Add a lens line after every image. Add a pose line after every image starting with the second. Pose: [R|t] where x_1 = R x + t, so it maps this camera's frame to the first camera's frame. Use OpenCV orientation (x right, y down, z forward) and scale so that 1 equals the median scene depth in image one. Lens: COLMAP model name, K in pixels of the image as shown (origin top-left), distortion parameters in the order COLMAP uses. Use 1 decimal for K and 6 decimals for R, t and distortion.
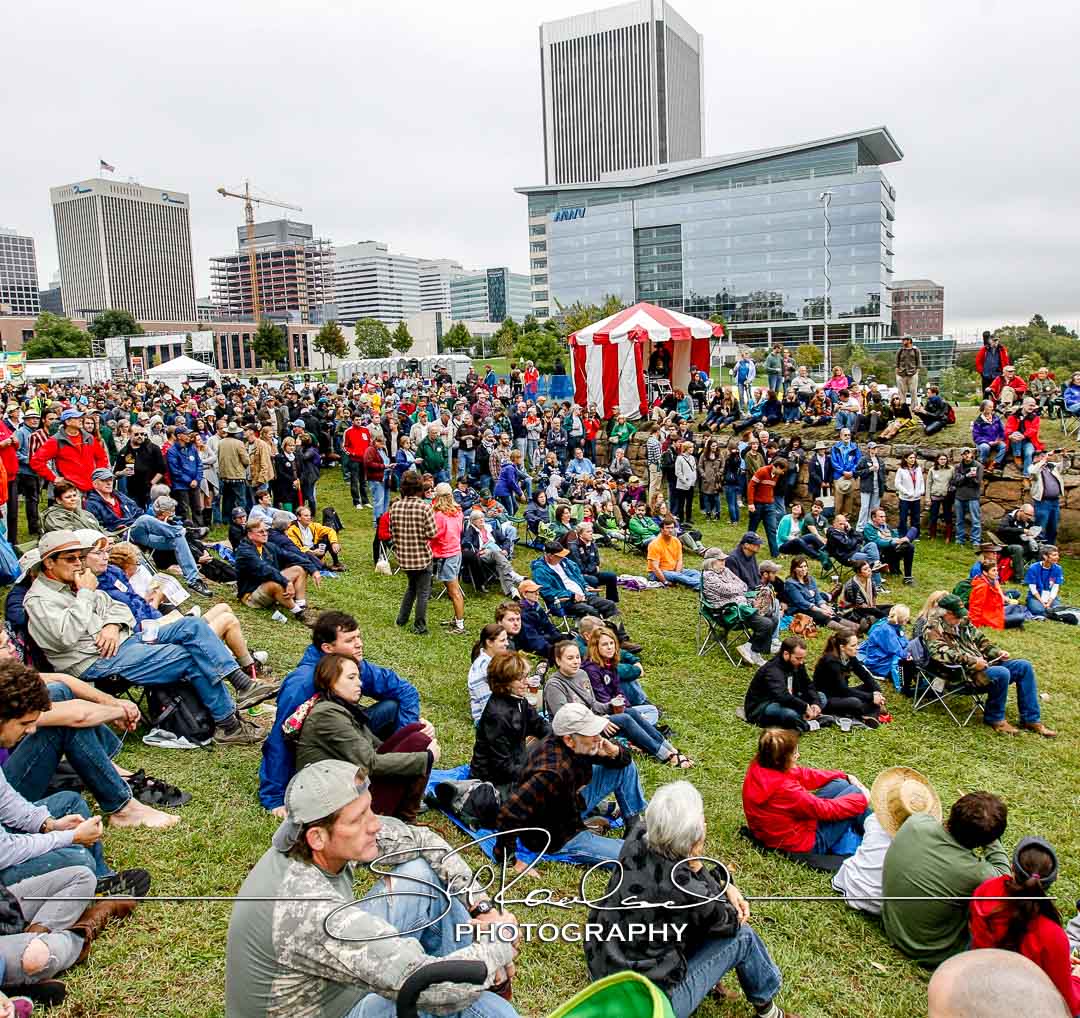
lens RADIAL K [[896.1, 0, 544.6], [0, 896.1, 505.6], [0, 0, 1]] dist [-0.044122, 0.038341]
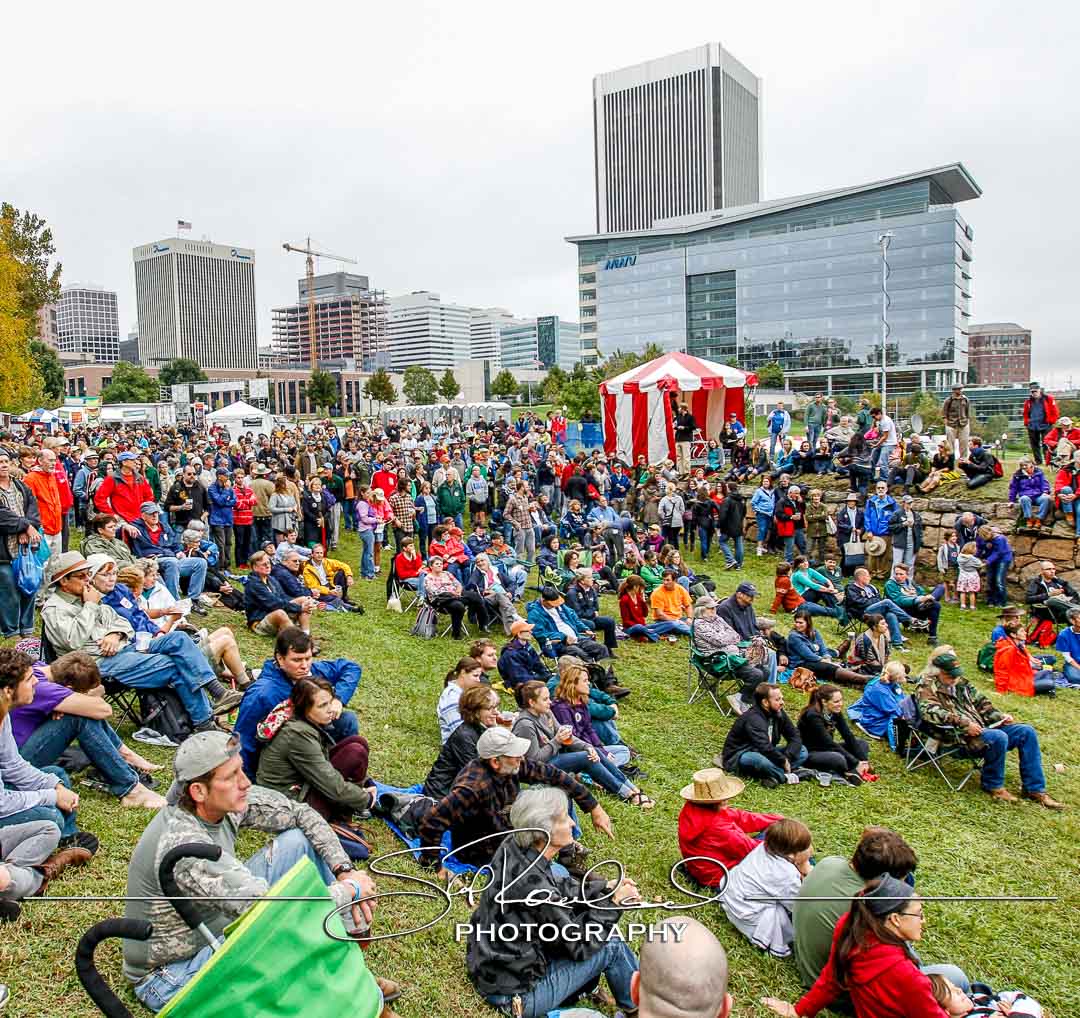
lens RADIAL K [[994.3, 0, 536.3], [0, 994.3, 507.3], [0, 0, 1]] dist [-0.017634, 0.000000]
pose [[0.986905, 0.021501, -0.159862, 0.146190], [-0.030513, 0.998067, -0.054132, 0.011337], [0.158389, 0.058301, 0.985654, -0.111672]]
